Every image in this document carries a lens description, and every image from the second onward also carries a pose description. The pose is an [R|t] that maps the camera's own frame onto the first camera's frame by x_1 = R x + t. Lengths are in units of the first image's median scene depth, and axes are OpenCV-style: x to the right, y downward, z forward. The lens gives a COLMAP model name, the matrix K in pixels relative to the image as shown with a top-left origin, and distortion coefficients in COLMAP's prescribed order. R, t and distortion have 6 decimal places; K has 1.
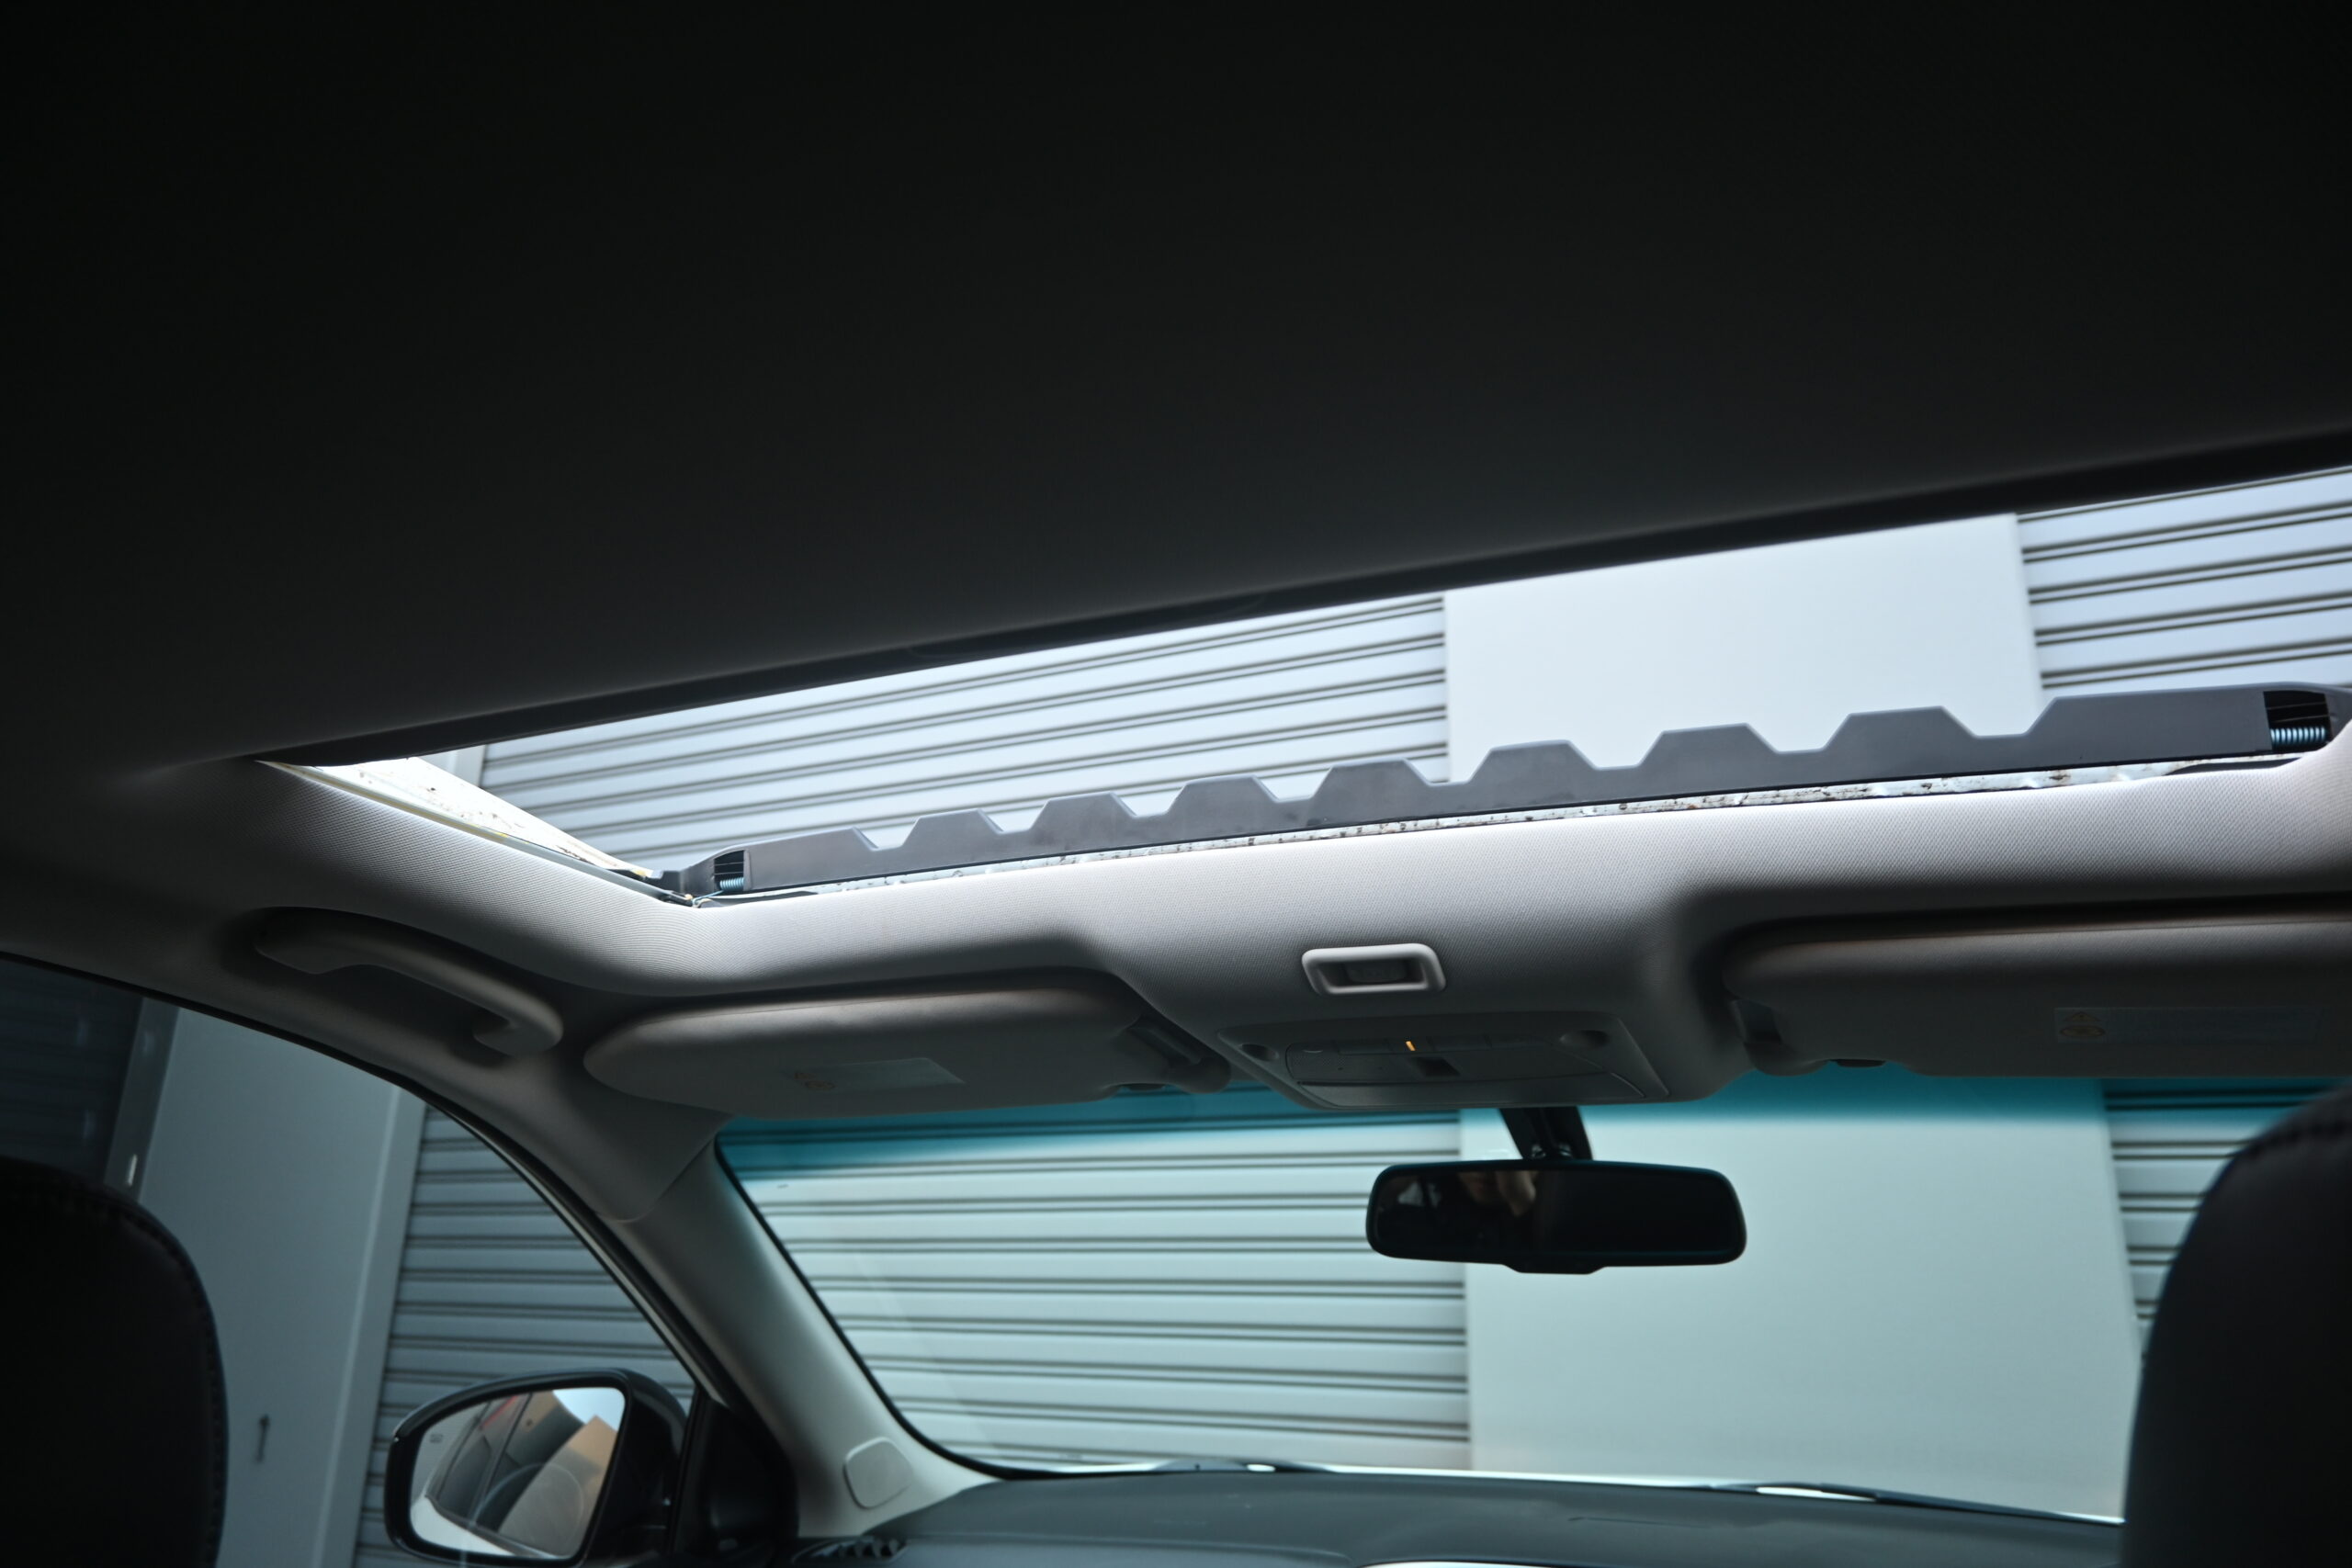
lens RADIAL K [[1617.8, 0, 1176.1], [0, 1617.8, 793.9], [0, 0, 1]] dist [0.002504, 0.002044]
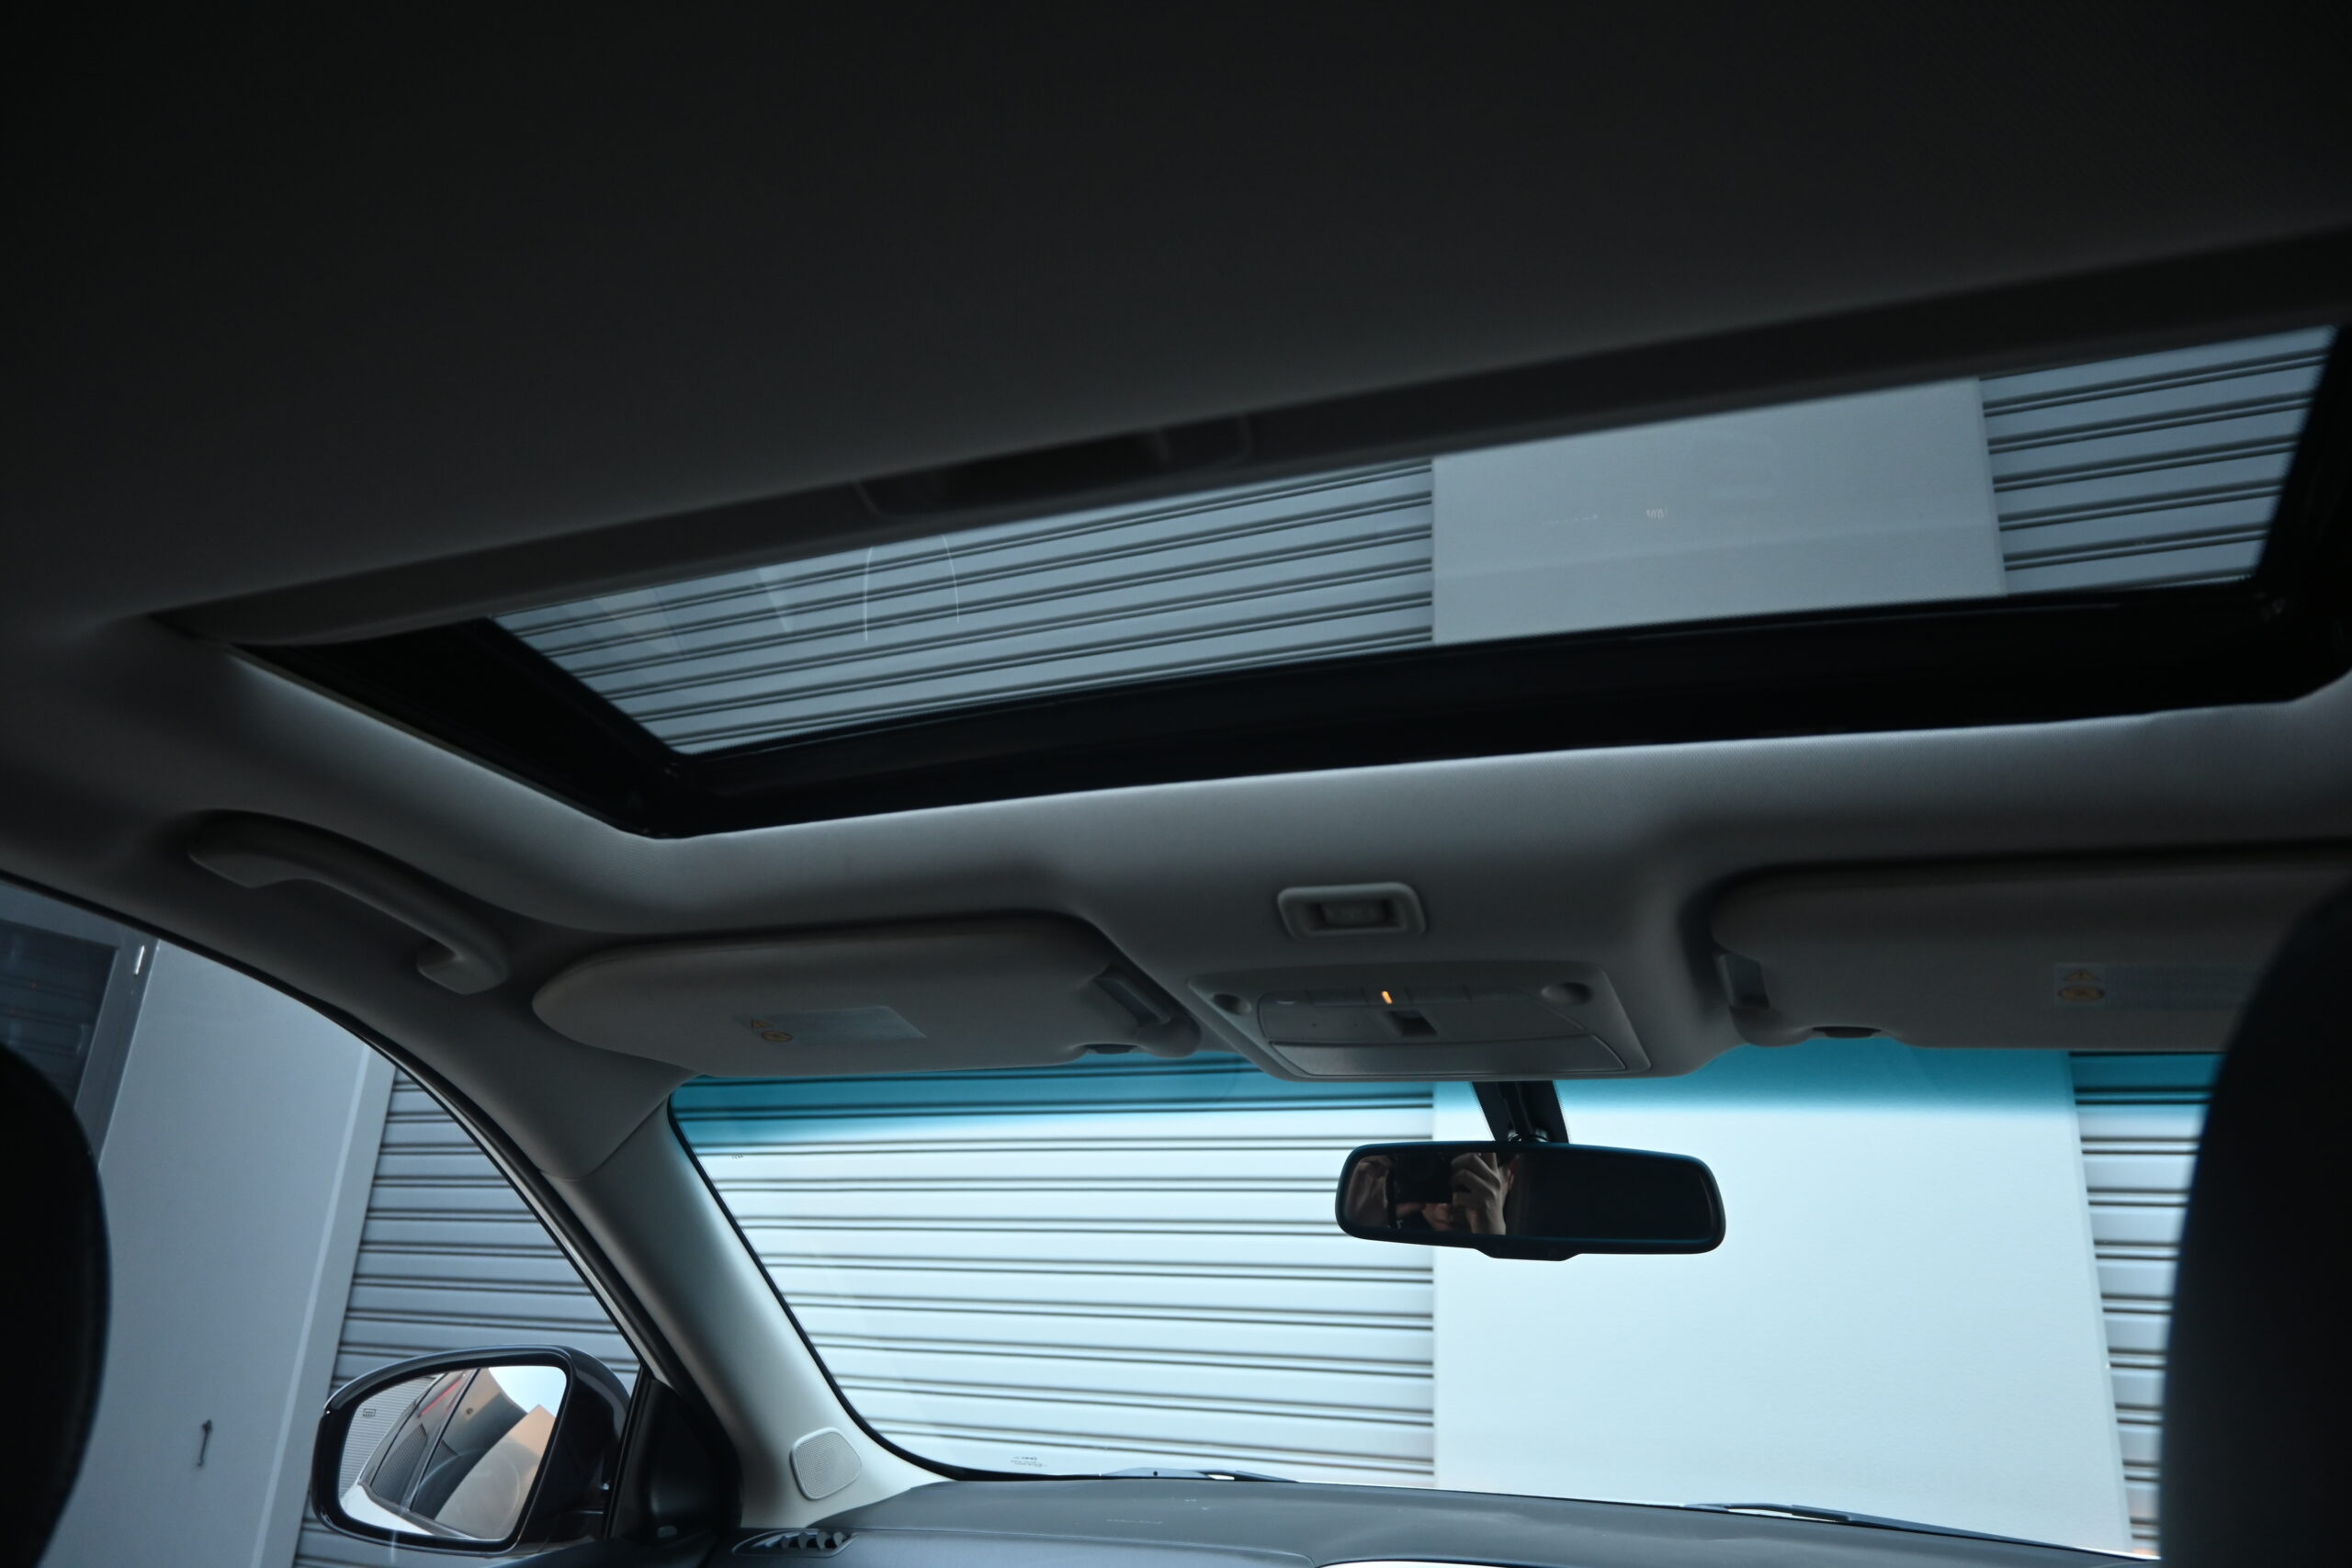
lens RADIAL K [[1617.8, 0, 1174.3], [0, 1617.8, 788.4], [0, 0, 1]] dist [0.002504, 0.002044]
pose [[0.999439, 0.032188, 0.009280, 0.003059], [-0.031940, 0.999160, -0.025667, 0.035919], [-0.010098, 0.025357, 0.999627, 0.018821]]
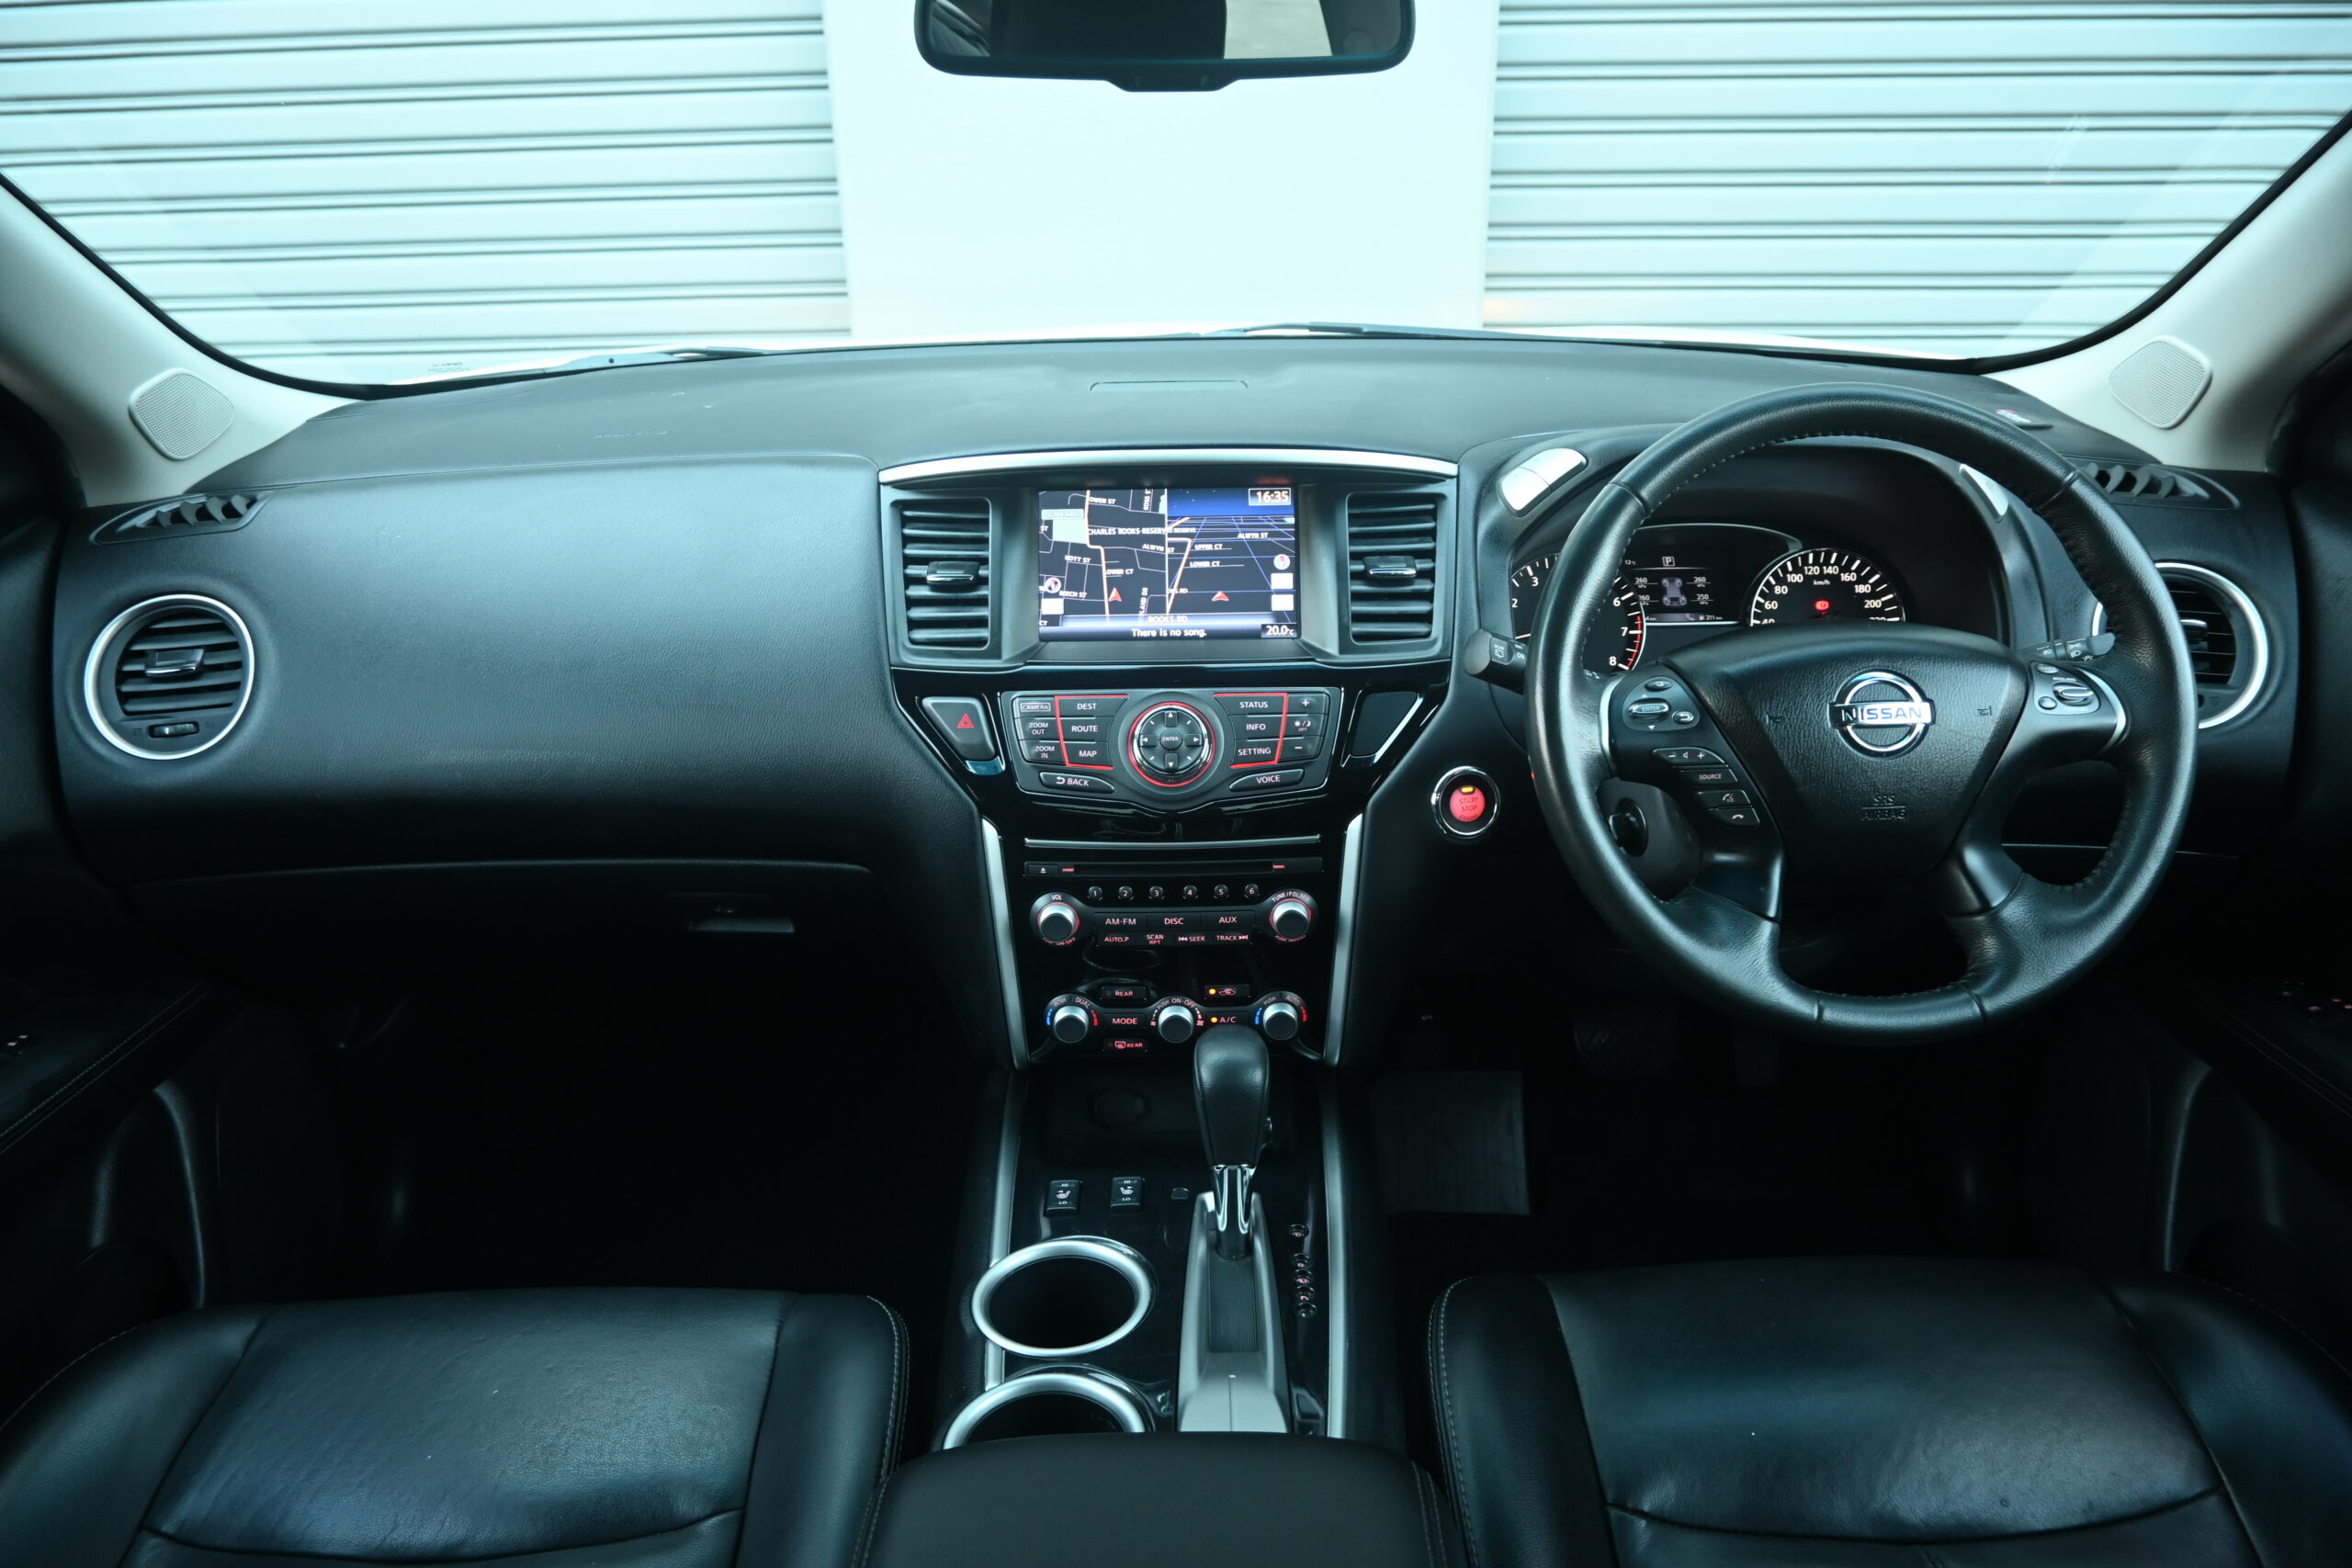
lens RADIAL K [[1617.8, 0, 1194.9], [0, 1617.8, 799.5], [0, 0, 1]] dist [0.002504, 0.002044]
pose [[0.915645, -0.185600, 0.356576, -0.064091], [-0.083259, 0.780237, 0.619918, 0.070198], [-0.393270, -0.597313, 0.698967, 0.224102]]
